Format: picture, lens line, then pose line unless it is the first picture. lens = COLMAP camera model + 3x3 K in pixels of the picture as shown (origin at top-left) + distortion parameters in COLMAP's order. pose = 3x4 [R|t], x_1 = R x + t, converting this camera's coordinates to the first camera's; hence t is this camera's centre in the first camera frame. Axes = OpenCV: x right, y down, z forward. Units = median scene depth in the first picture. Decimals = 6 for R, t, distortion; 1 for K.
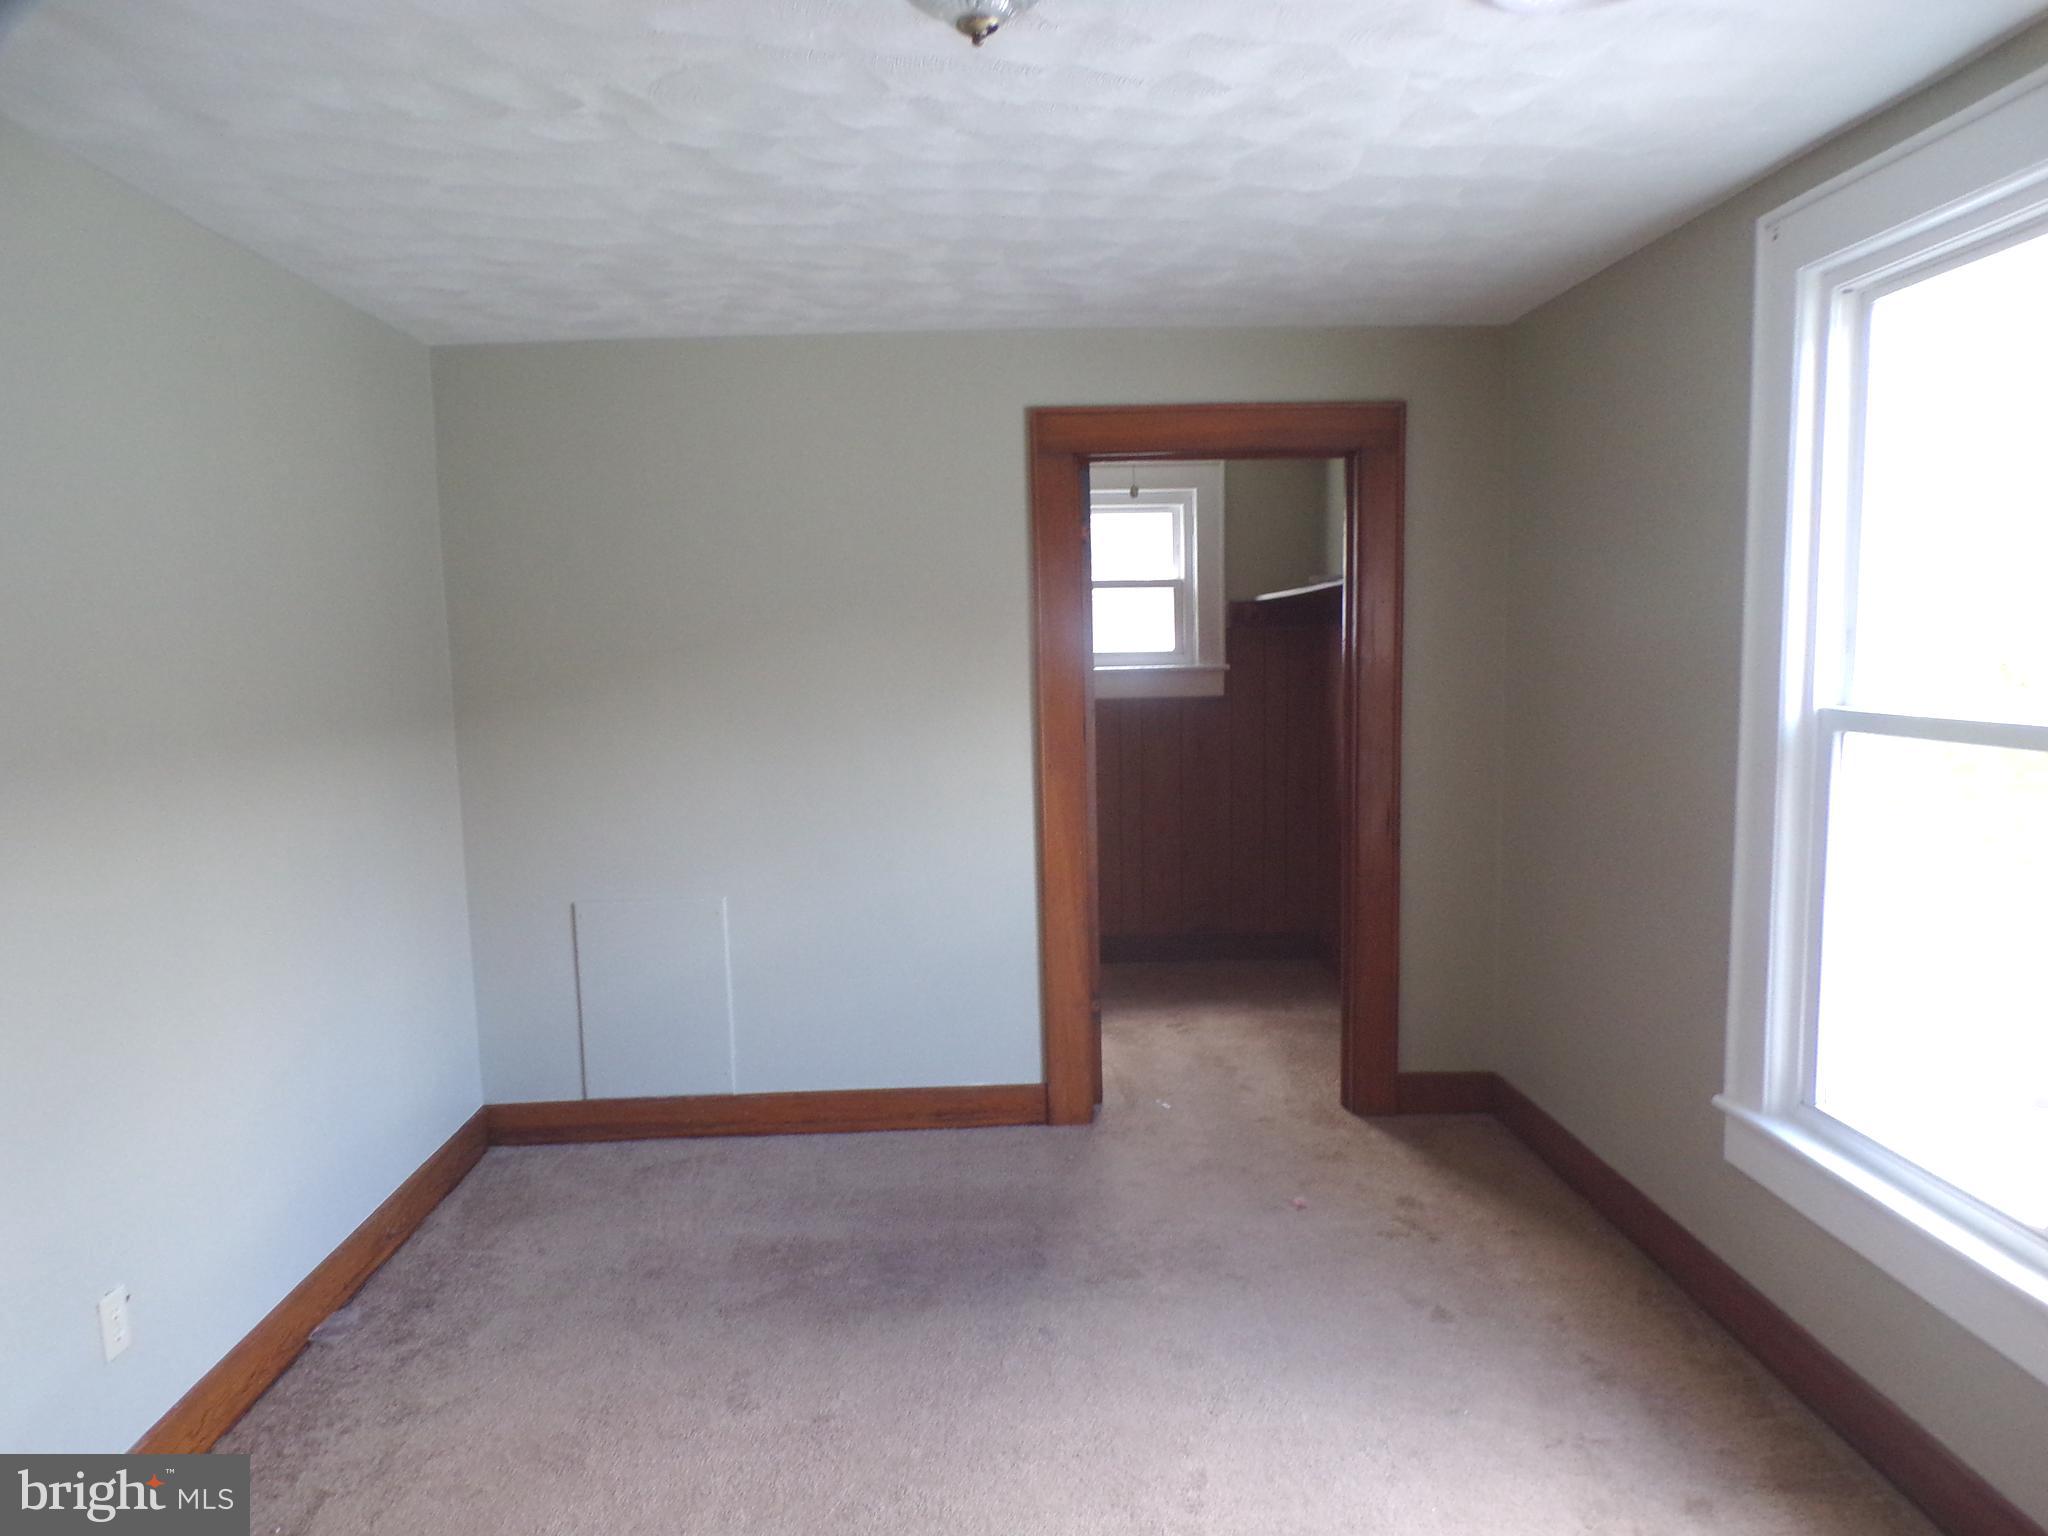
lens RADIAL K [[1378.1, 0, 1022.6], [0, 1378.1, 799.4], [0, 0, 1]] dist [-0.014202, 0.004165]
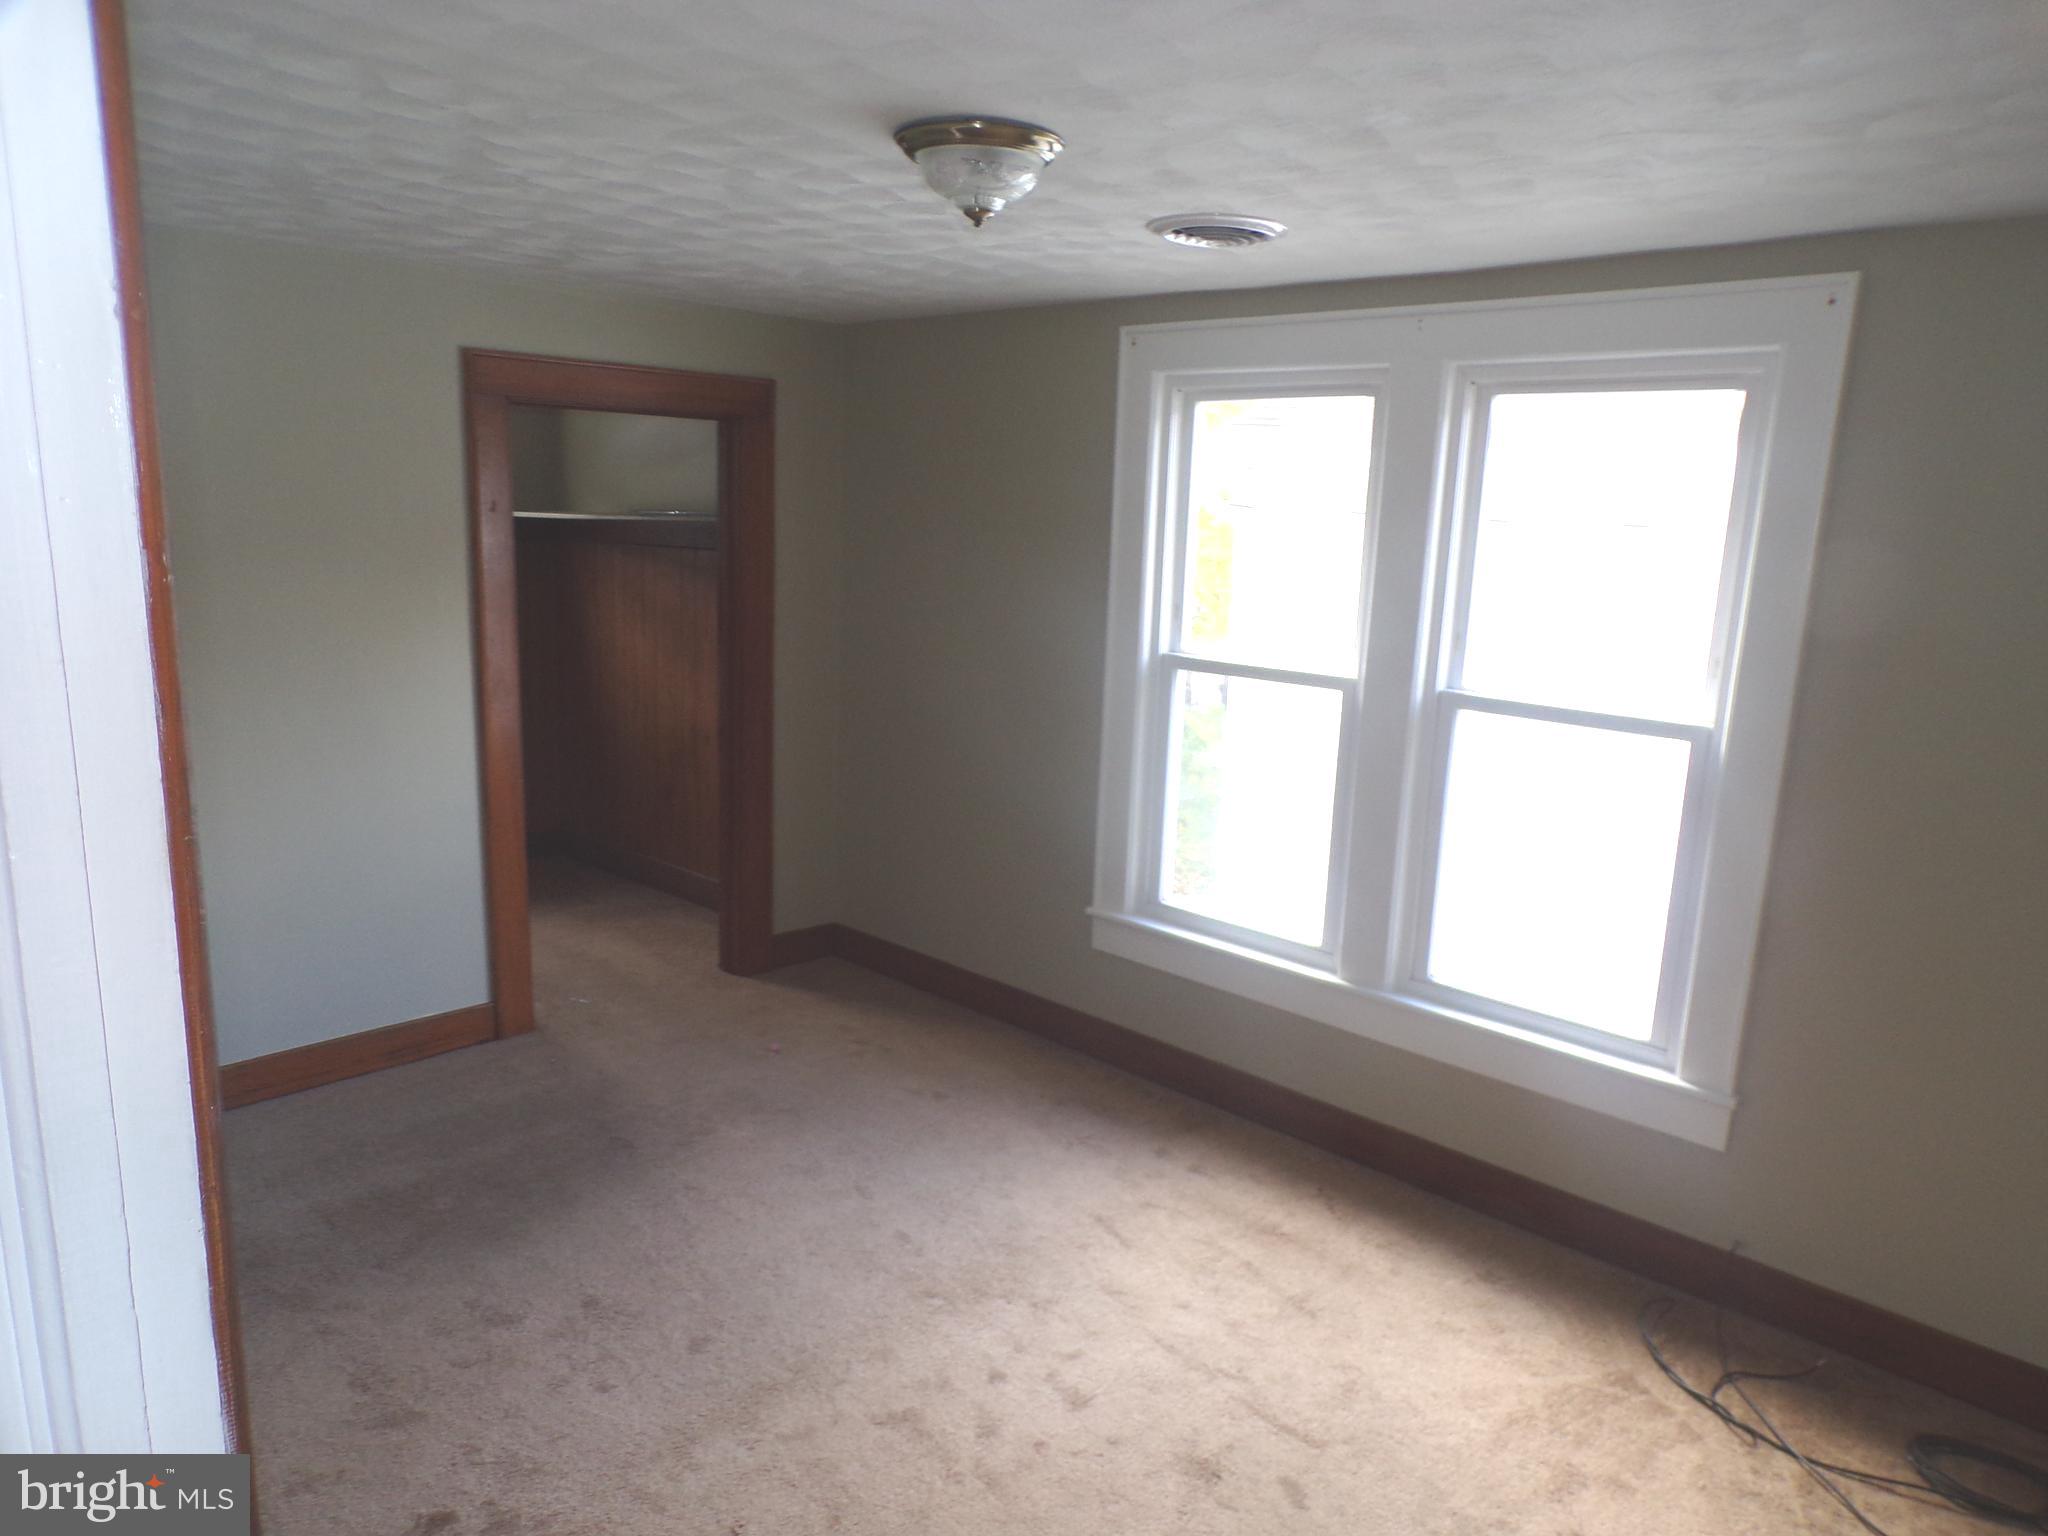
lens RADIAL K [[1392.0, 0, 1021.9], [0, 1392.0, 781.8], [0, 0, 1]] dist [-0.009434, 0.001011]
pose [[0.724502, -0.089586, 0.683426, -0.523399], [0.033062, 0.994893, 0.095365, -0.062519], [-0.688480, -0.046497, 0.723764, -0.045833]]
